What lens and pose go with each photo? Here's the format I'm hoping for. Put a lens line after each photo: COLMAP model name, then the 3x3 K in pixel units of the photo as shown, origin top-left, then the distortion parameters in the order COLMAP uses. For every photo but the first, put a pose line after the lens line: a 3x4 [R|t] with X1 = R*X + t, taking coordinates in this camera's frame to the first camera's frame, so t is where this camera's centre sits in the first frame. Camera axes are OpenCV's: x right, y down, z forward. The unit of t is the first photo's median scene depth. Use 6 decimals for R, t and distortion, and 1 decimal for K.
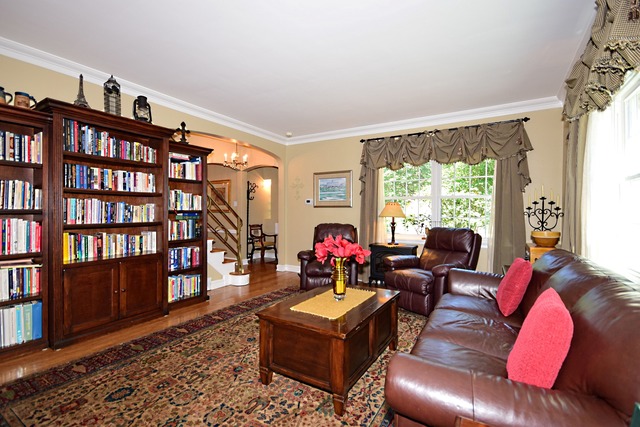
lens RADIAL K [[301.2, 0, 320.0], [0, 301.2, 213.5], [0, 0, 1]] dist [-0.000678, 0.000045]
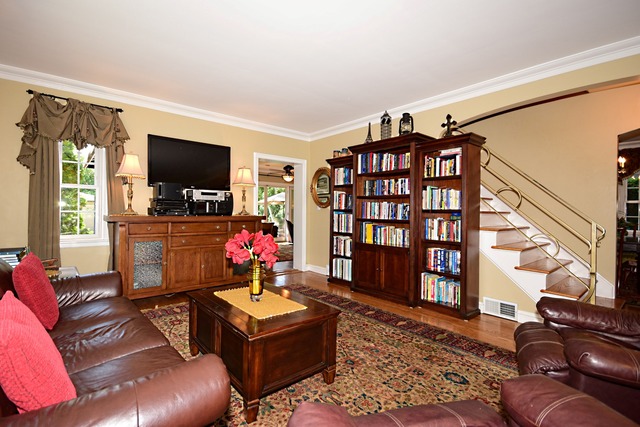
lens RADIAL K [[301.2, 0, 320.0], [0, 301.2, 213.5], [0, 0, 1]] dist [-0.000678, 0.000045]
pose [[-0.314851, -0.000368, -0.949141, 0.683743], [-0.017129, 0.999839, 0.005295, 0.003954], [0.948987, 0.017925, -0.314807, 1.136613]]
